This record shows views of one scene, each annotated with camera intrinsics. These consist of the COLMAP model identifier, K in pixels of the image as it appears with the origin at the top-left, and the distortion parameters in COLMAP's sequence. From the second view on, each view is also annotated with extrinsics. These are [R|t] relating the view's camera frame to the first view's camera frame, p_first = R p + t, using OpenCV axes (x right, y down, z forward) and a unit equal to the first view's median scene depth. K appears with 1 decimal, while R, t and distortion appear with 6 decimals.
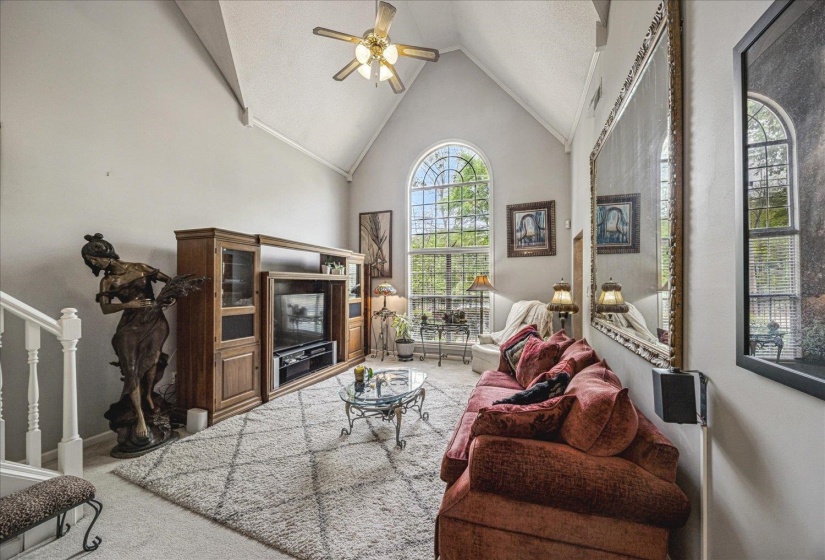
lens RADIAL K [[315.7, 0, 419.0], [0, 315.7, 285.5], [0, 0, 1]] dist [0.000881, 0.000022]
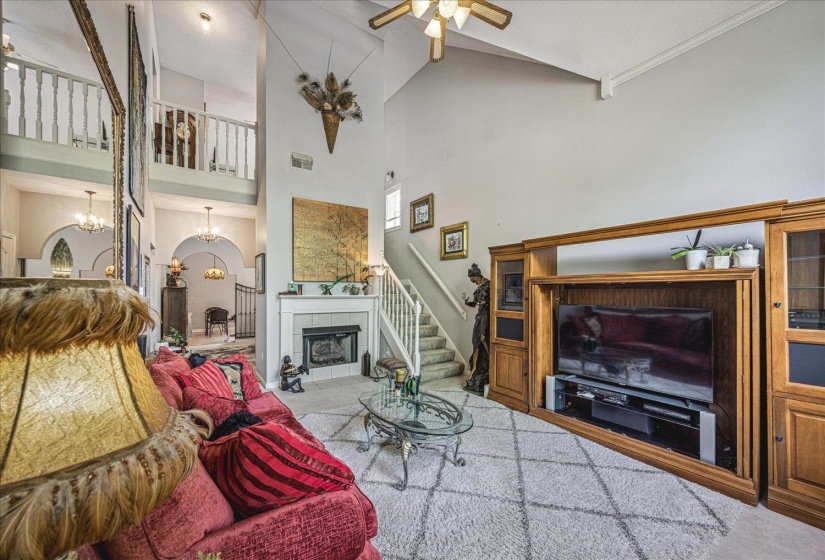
lens RADIAL K [[315.7, 0, 419.0], [0, 315.7, 285.5], [0, 0, 1]] dist [0.000881, 0.000022]
pose [[-0.544976, -0.007662, -0.838417, 0.483628], [0.004758, 0.999914, -0.012231, -0.009541], [0.838438, -0.010654, -0.544892, 1.218652]]
